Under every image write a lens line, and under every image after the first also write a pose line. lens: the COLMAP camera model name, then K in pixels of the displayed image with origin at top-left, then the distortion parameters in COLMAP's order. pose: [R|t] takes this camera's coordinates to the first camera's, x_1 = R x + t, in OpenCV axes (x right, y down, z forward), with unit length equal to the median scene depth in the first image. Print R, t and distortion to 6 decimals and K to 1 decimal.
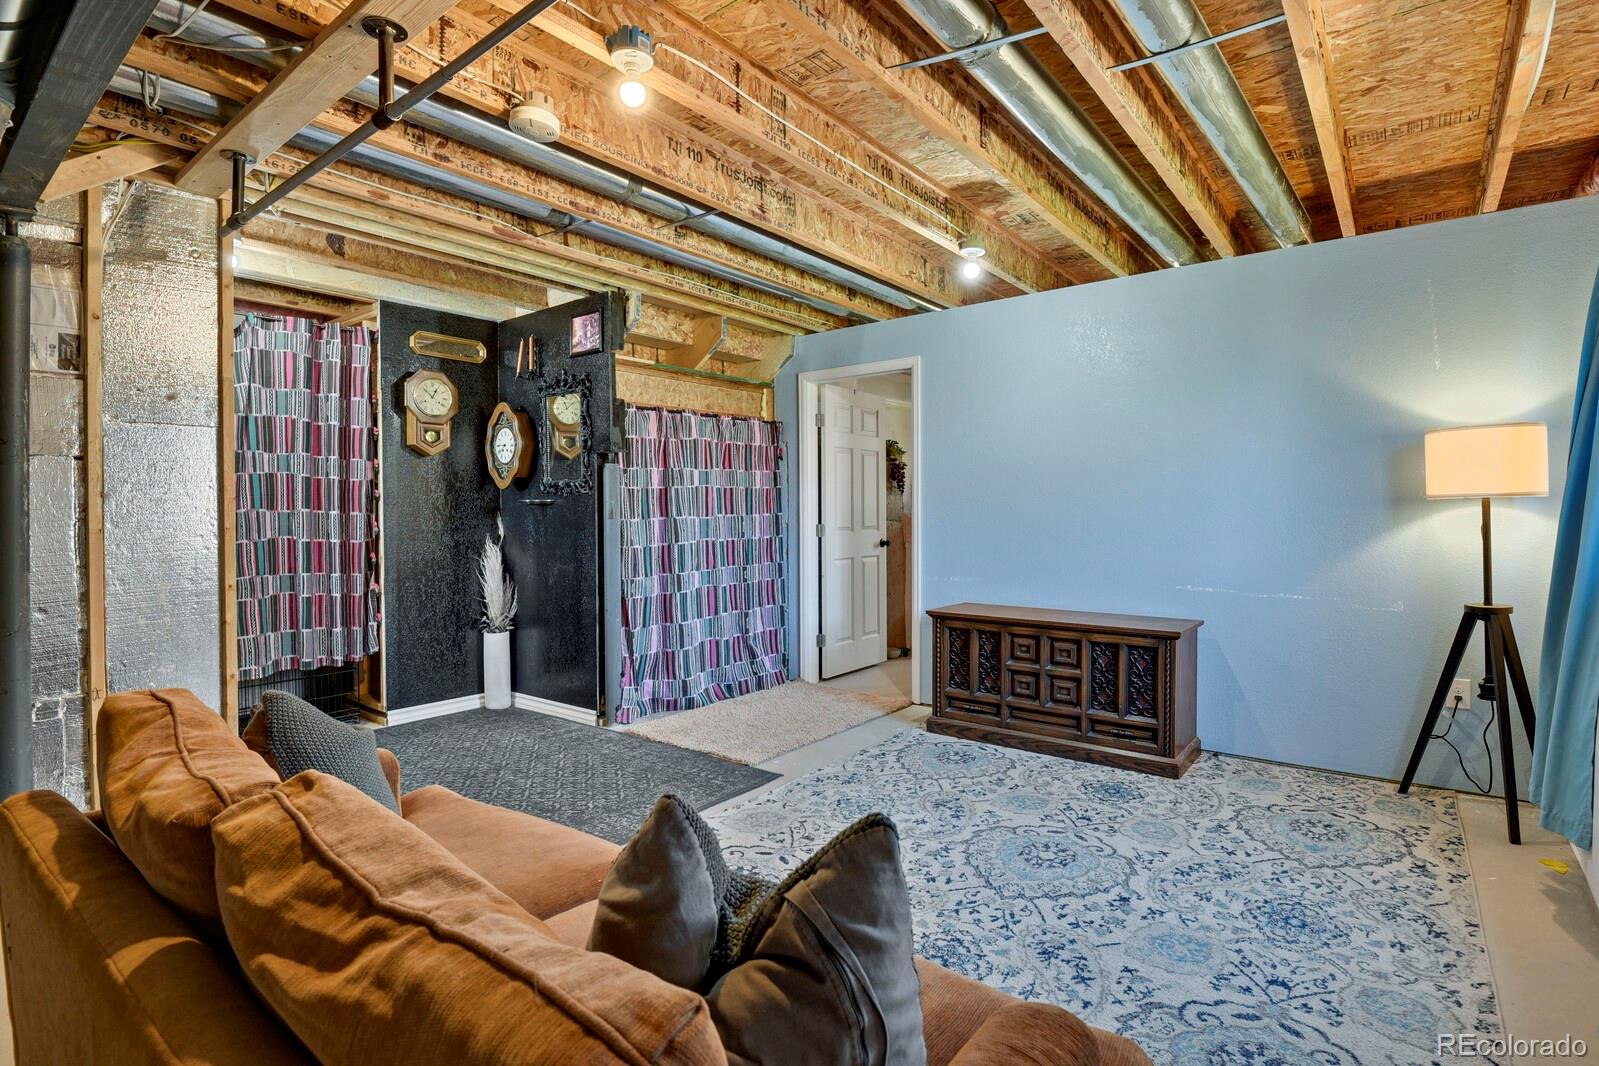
lens RADIAL K [[784.5, 0, 808.2], [0, 784.5, 521.1], [0, 0, 1]] dist [-0.030734, -0.001792]
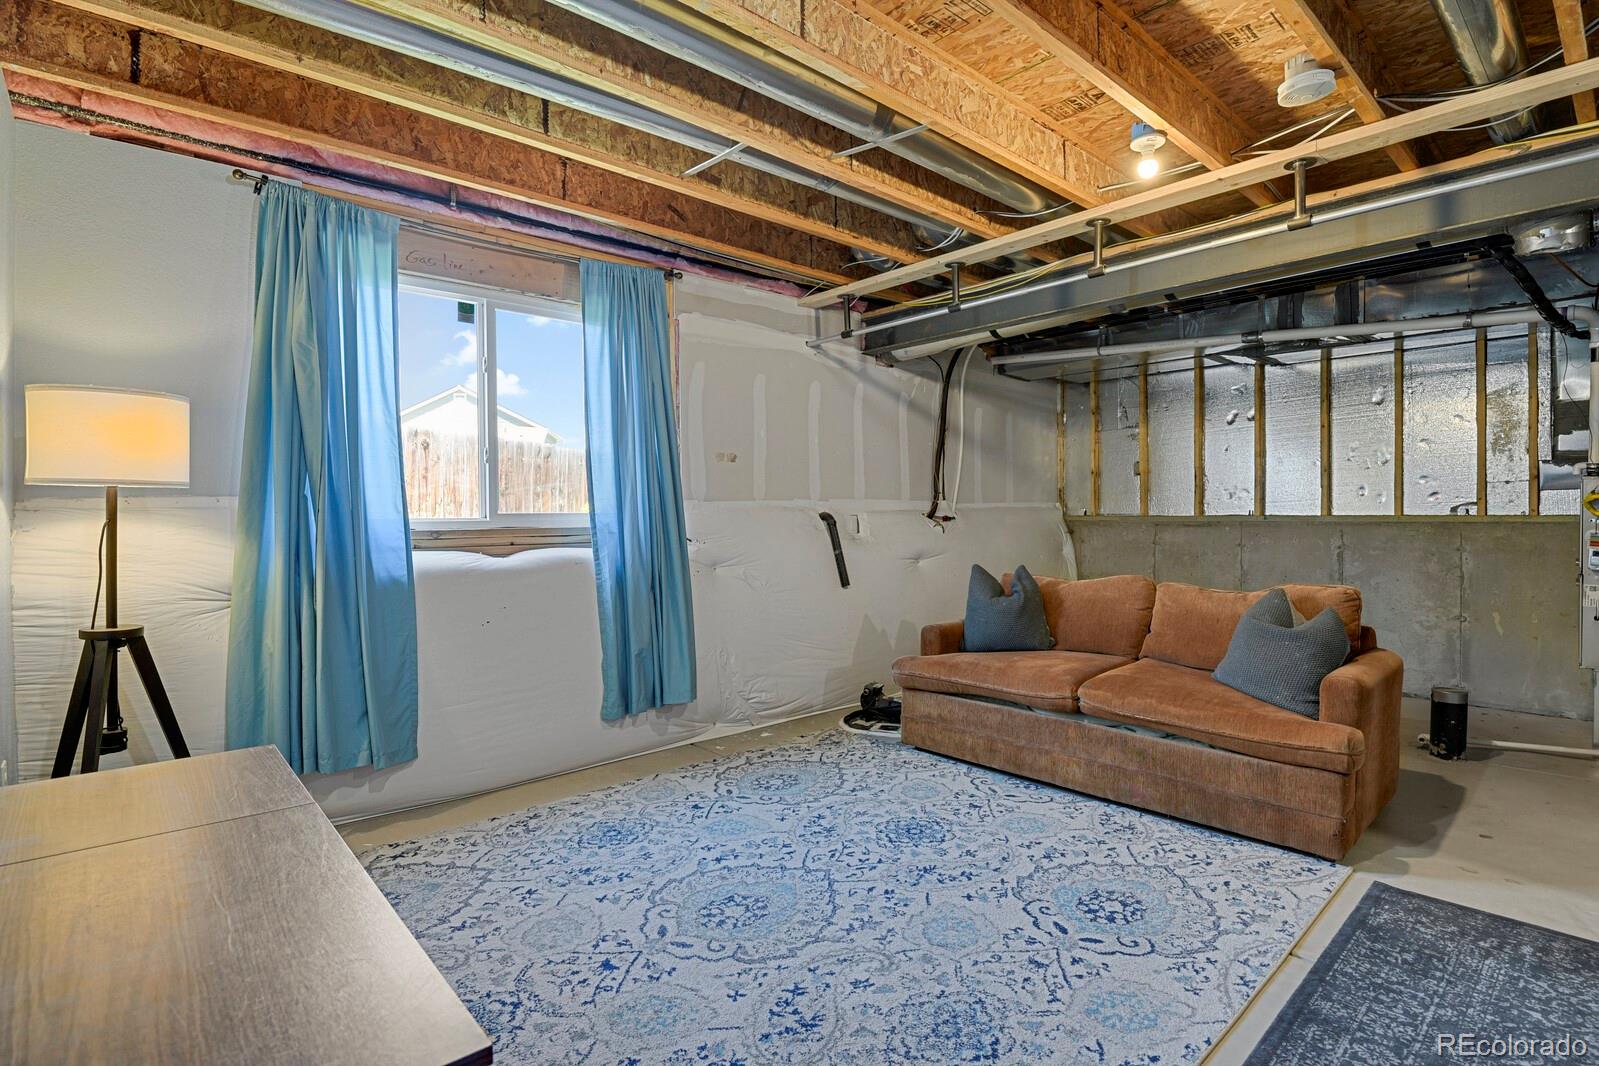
lens RADIAL K [[784.5, 0, 808.2], [0, 784.5, 521.1], [0, 0, 1]] dist [-0.030734, -0.001792]
pose [[-0.985165, 0.010702, 0.171276, 0.091332], [0.014143, 0.999722, 0.018883, -0.001707], [-0.171026, 0.021025, -0.985042, 1.979436]]
